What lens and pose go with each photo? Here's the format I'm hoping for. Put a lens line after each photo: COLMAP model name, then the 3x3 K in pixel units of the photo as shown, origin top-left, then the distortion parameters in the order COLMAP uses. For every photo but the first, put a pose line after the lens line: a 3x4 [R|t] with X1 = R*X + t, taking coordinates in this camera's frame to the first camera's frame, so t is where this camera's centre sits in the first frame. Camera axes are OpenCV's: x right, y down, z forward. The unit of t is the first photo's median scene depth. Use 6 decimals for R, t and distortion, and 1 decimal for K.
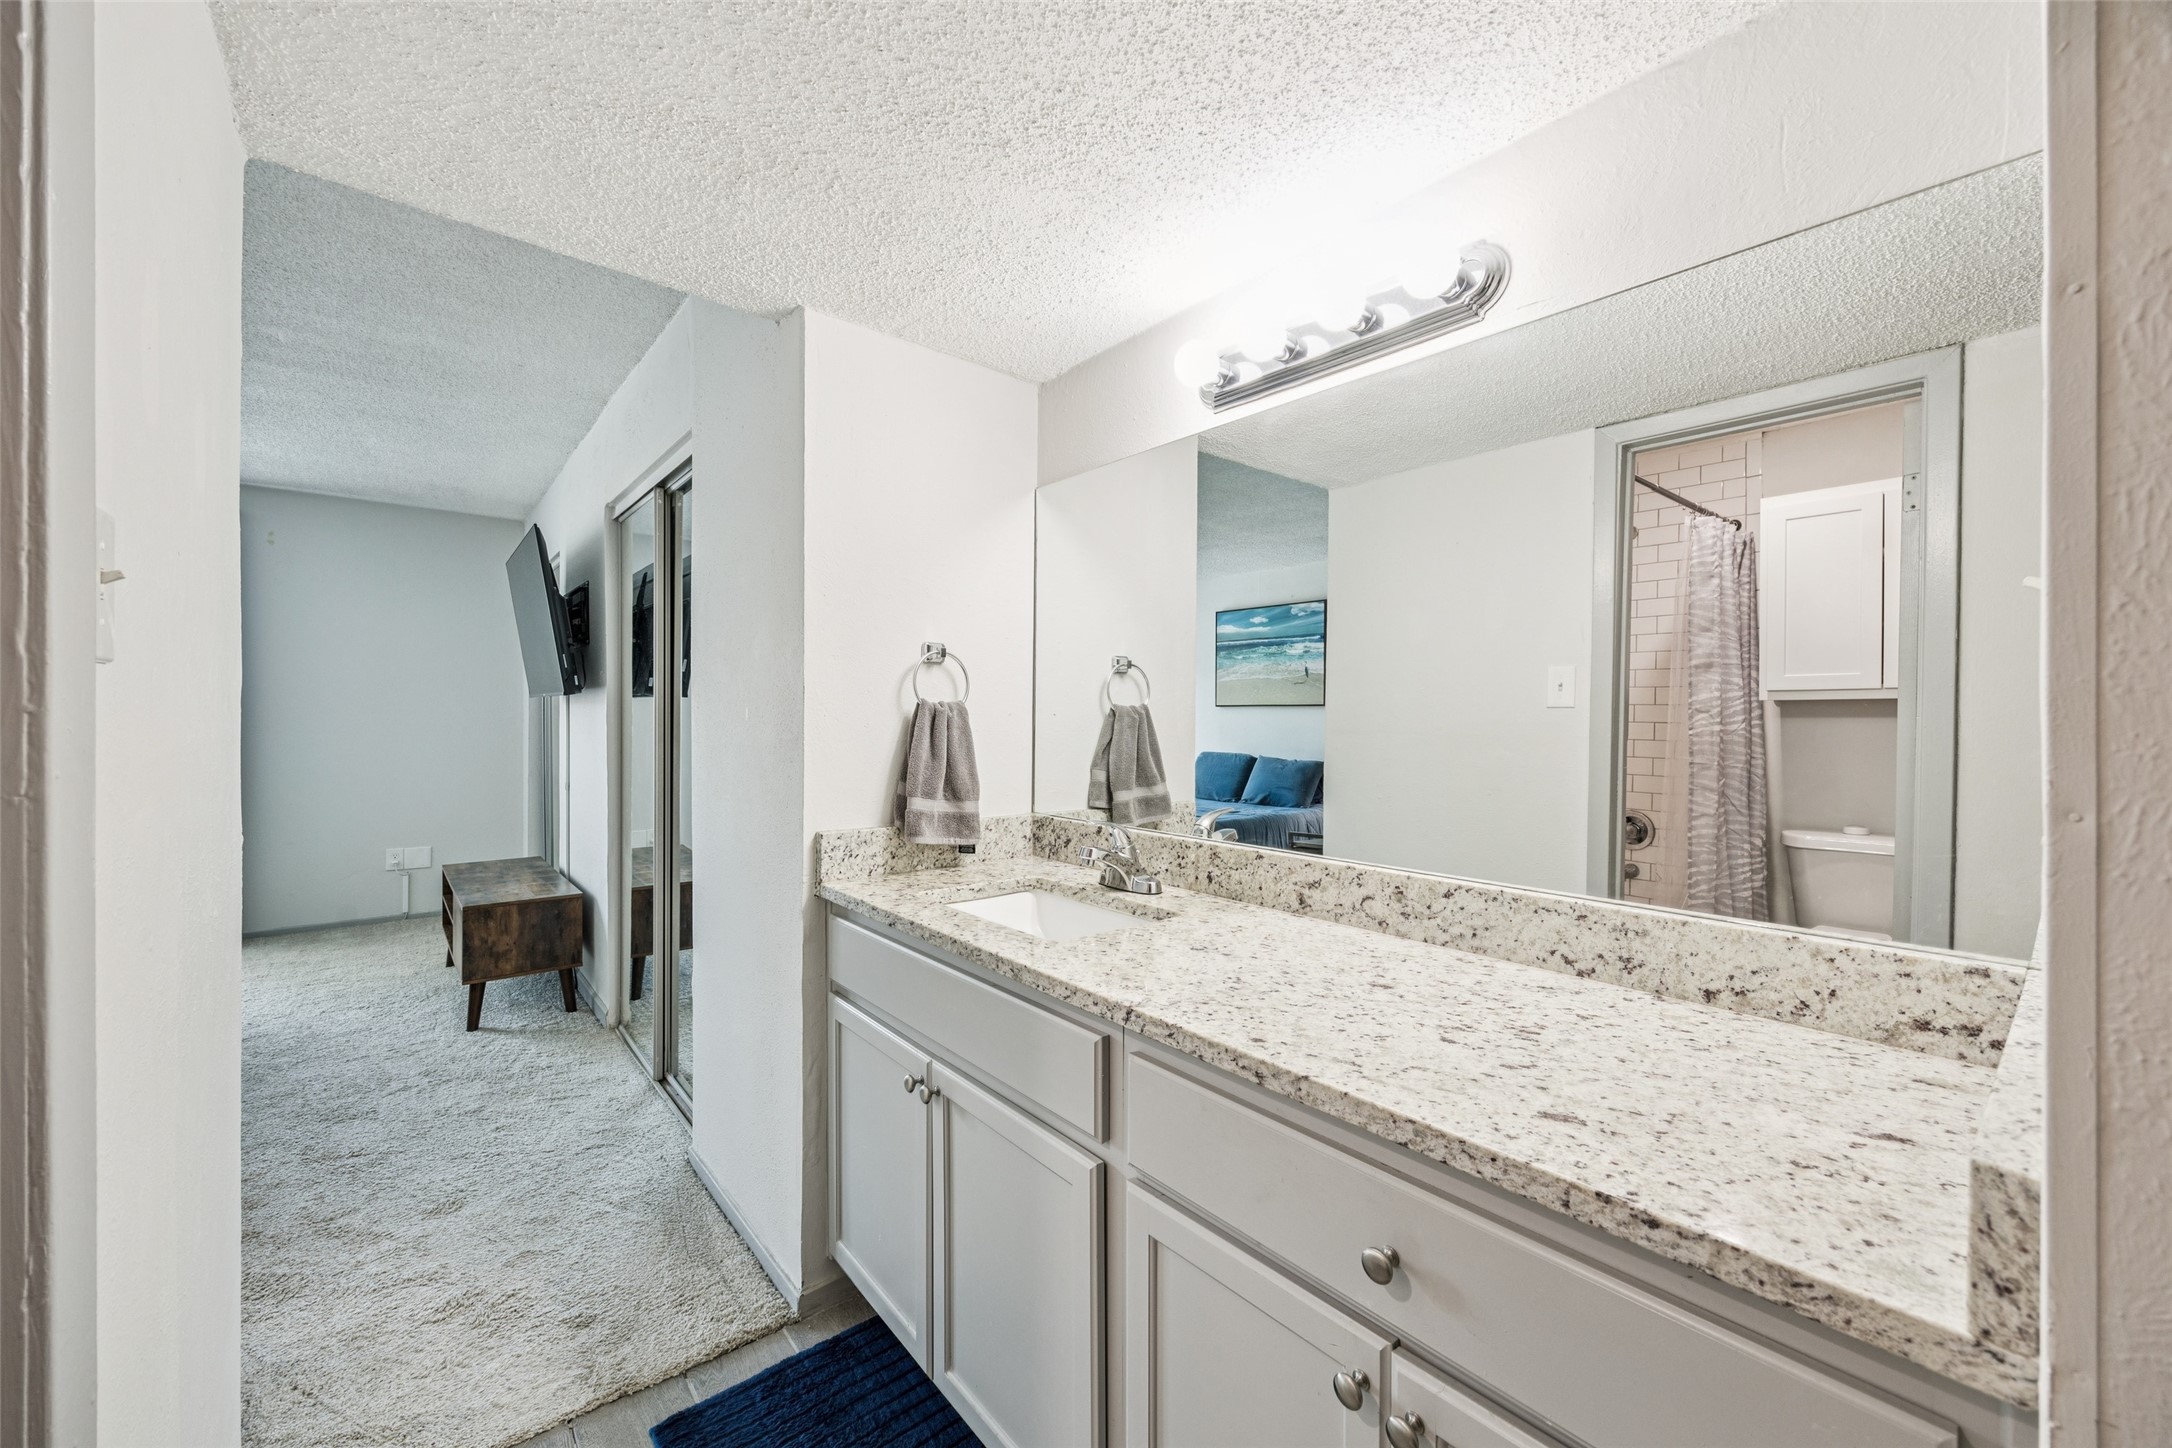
lens RADIAL K [[860.1, 0, 1089.2], [0, 860.1, 715.0], [0, 0, 1]] dist [0.000053, 0.000206]
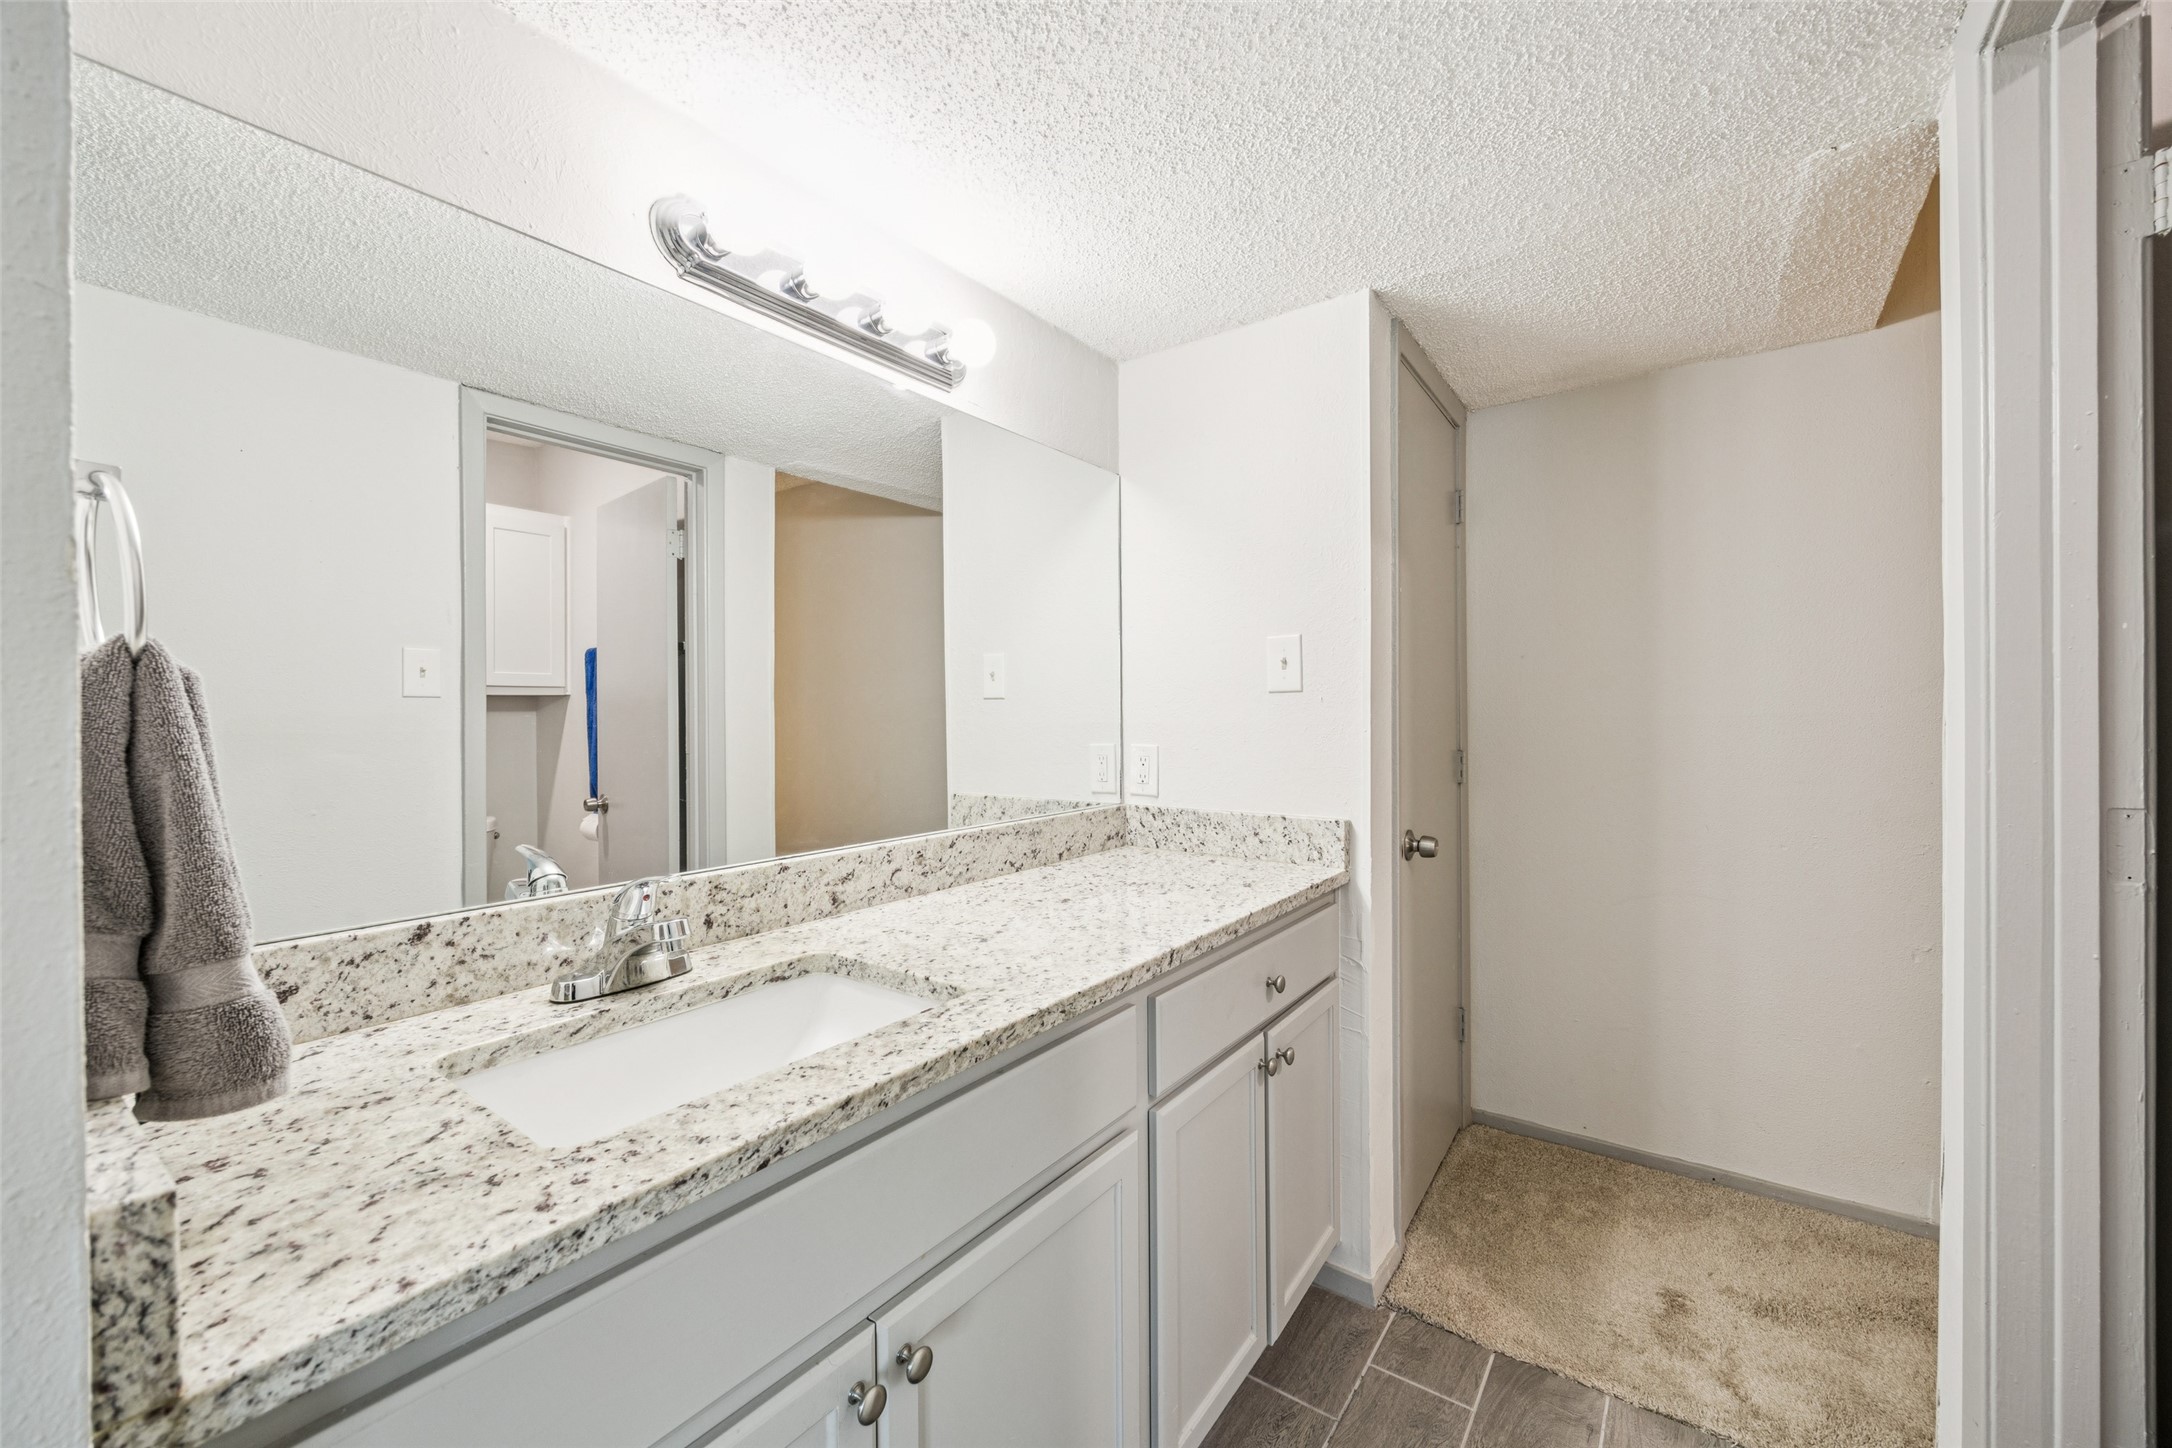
lens RADIAL K [[860.1, 0, 1089.2], [0, 860.1, 715.0], [0, 0, 1]] dist [0.000053, 0.000206]
pose [[-0.263977, -0.003369, 0.964523, -0.841446], [0.007043, 0.999961, 0.005420, 0.016934], [-0.964503, 0.008224, -0.263942, 1.152339]]
